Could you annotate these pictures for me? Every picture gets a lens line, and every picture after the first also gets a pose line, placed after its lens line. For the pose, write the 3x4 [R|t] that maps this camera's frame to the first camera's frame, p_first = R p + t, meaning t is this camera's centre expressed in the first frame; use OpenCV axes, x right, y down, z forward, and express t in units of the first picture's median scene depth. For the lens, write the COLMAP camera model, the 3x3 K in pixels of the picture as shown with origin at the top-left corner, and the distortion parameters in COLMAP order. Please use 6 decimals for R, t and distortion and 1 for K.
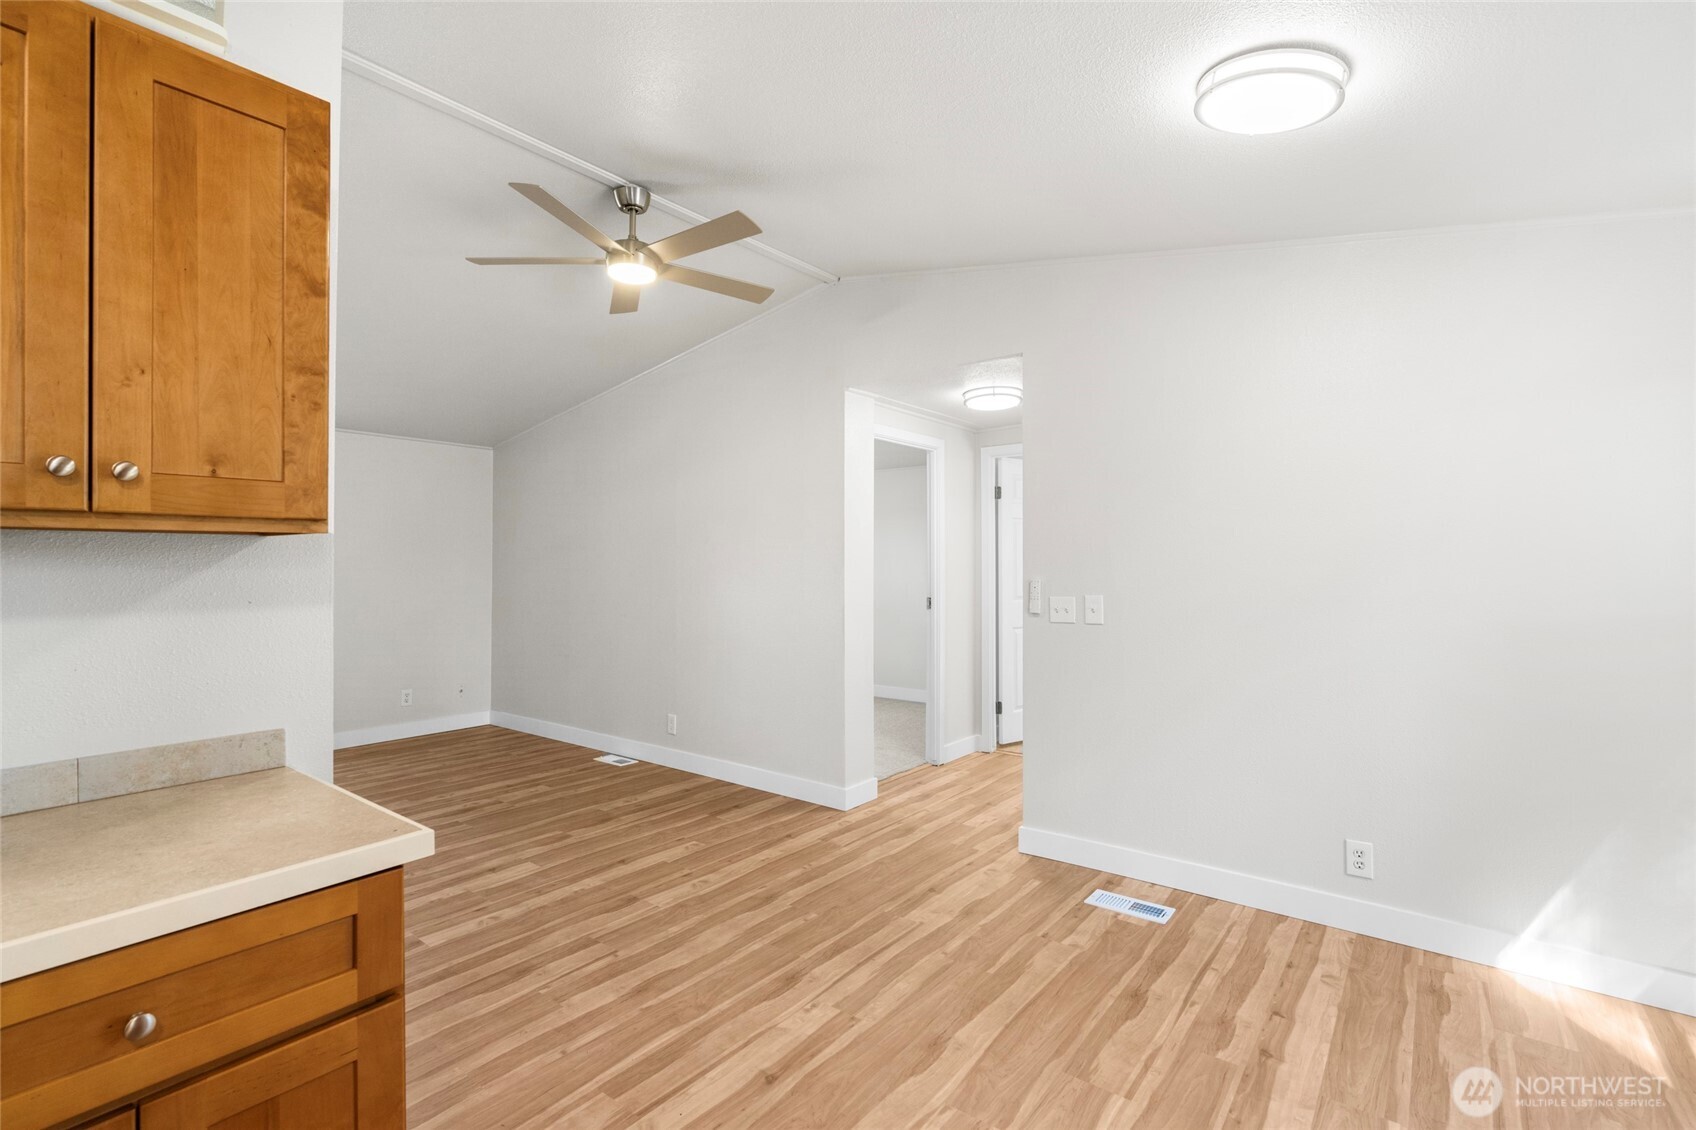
lens RADIAL K [[774.4, 0, 841.6], [0, 774.4, 561.6], [0, 0, 1]] dist [-0.010551, 0.004144]
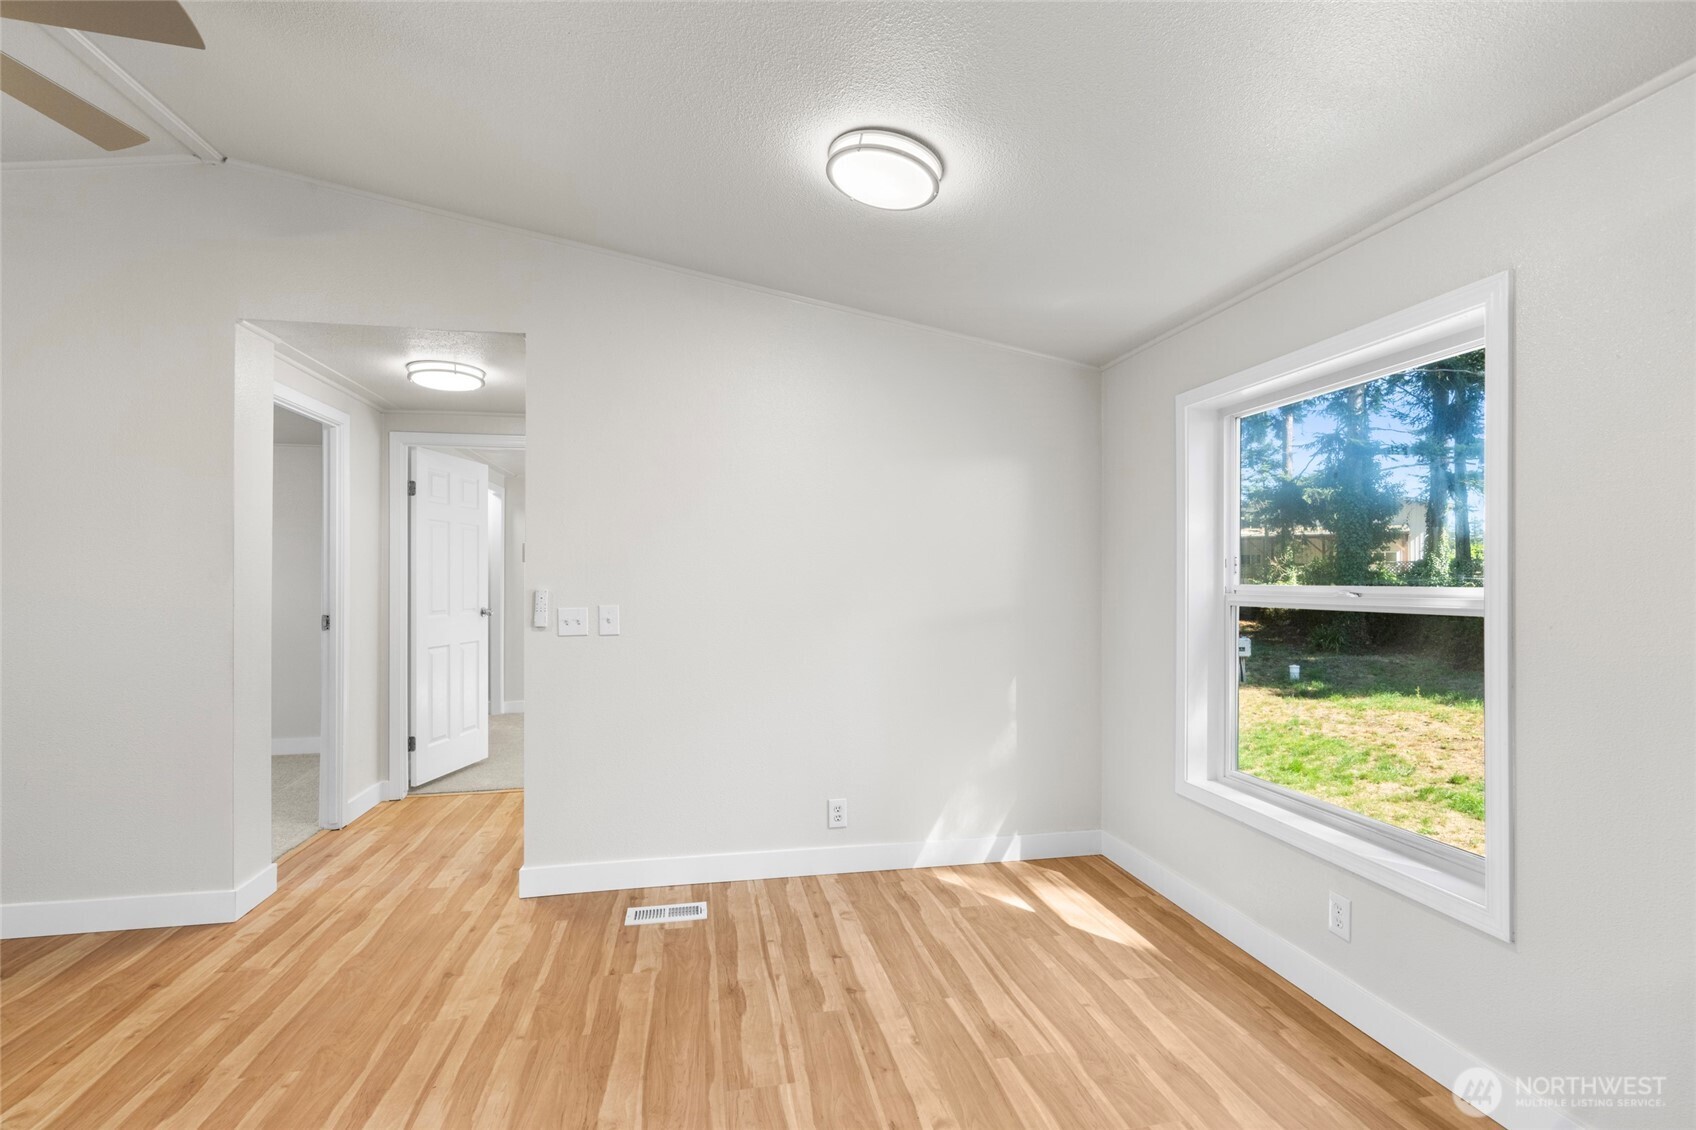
lens RADIAL K [[774.4, 0, 861.1], [0, 774.4, 566.5], [0, 0, 1]] dist [-0.010551, 0.004144]
pose [[0.641210, 0.017927, 0.767156, -0.230109], [-0.007313, 0.999824, -0.017252, 0.012836], [-0.767330, 0.005452, 0.641229, 0.159332]]
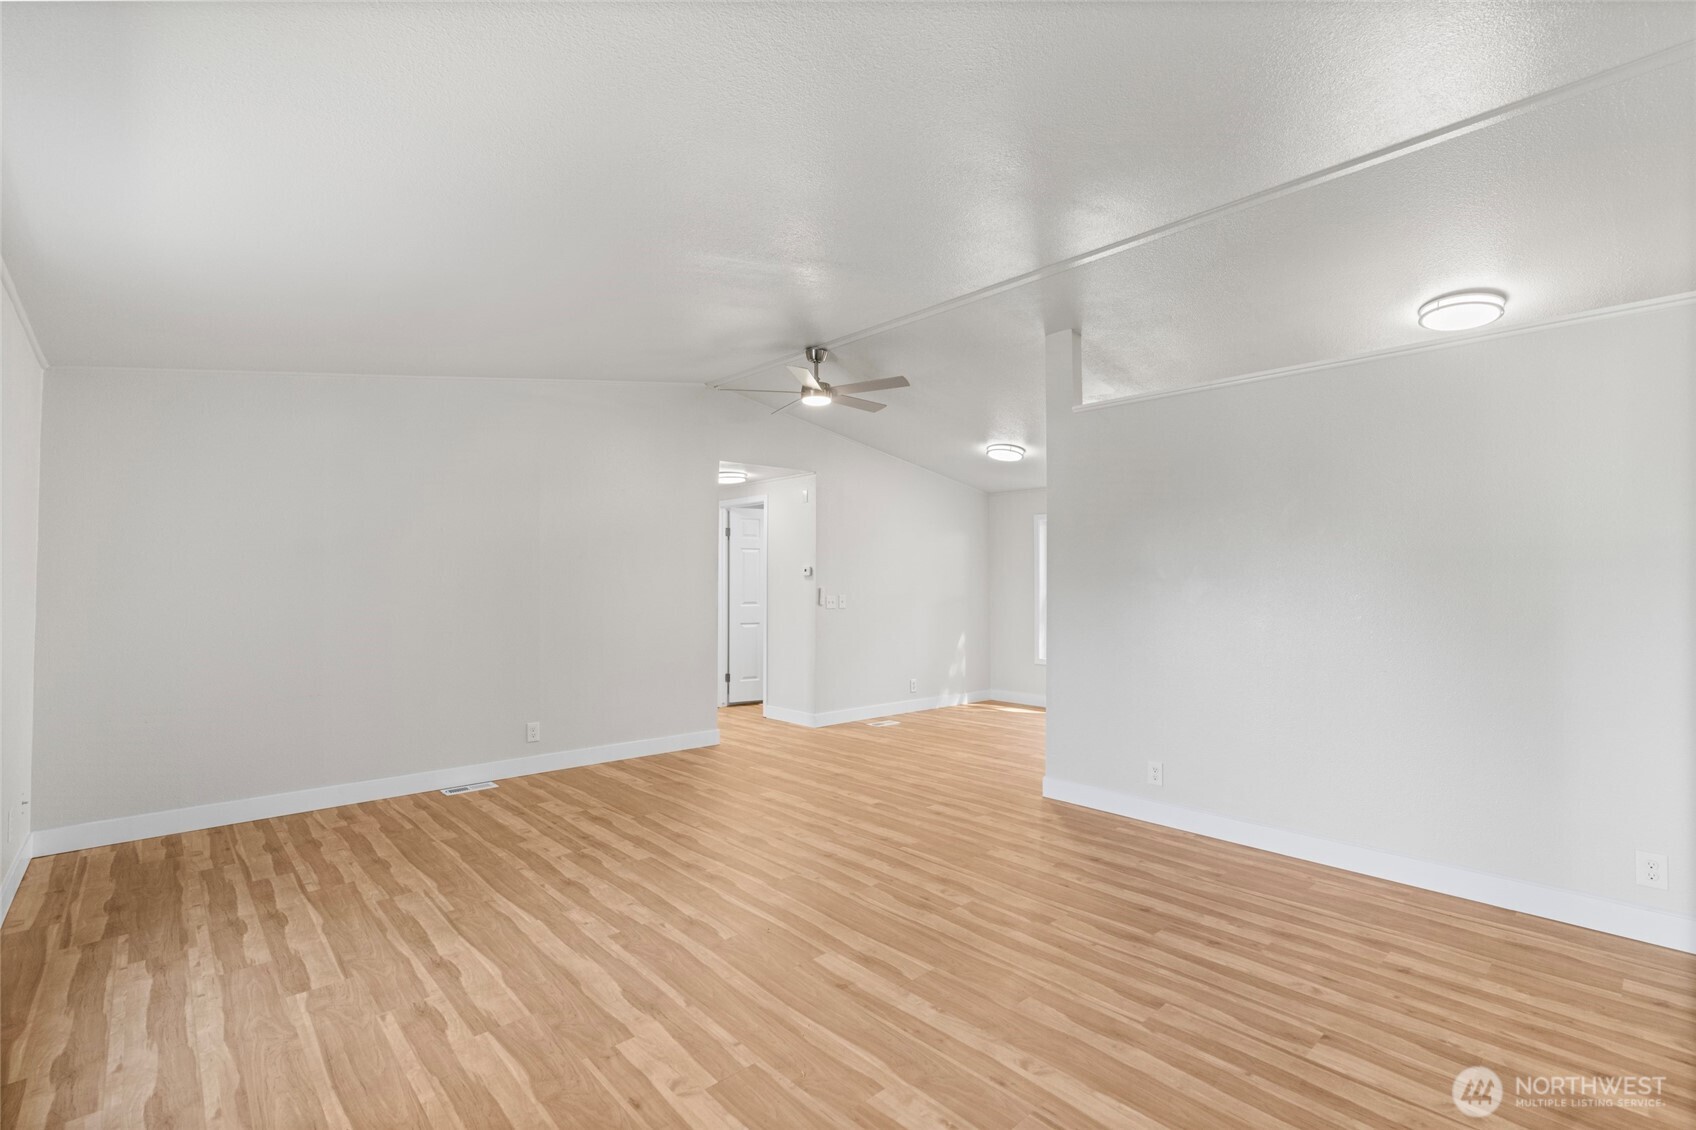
lens RADIAL K [[774.4, 0, 858.7], [0, 774.4, 564.6], [0, 0, 1]] dist [-0.010551, 0.004144]
pose [[0.159406, 0.027385, 0.986833, -1.920629], [-0.004476, 0.999625, -0.027016, 0.020940], [-0.987203, -0.000110, 0.159469, 0.667995]]
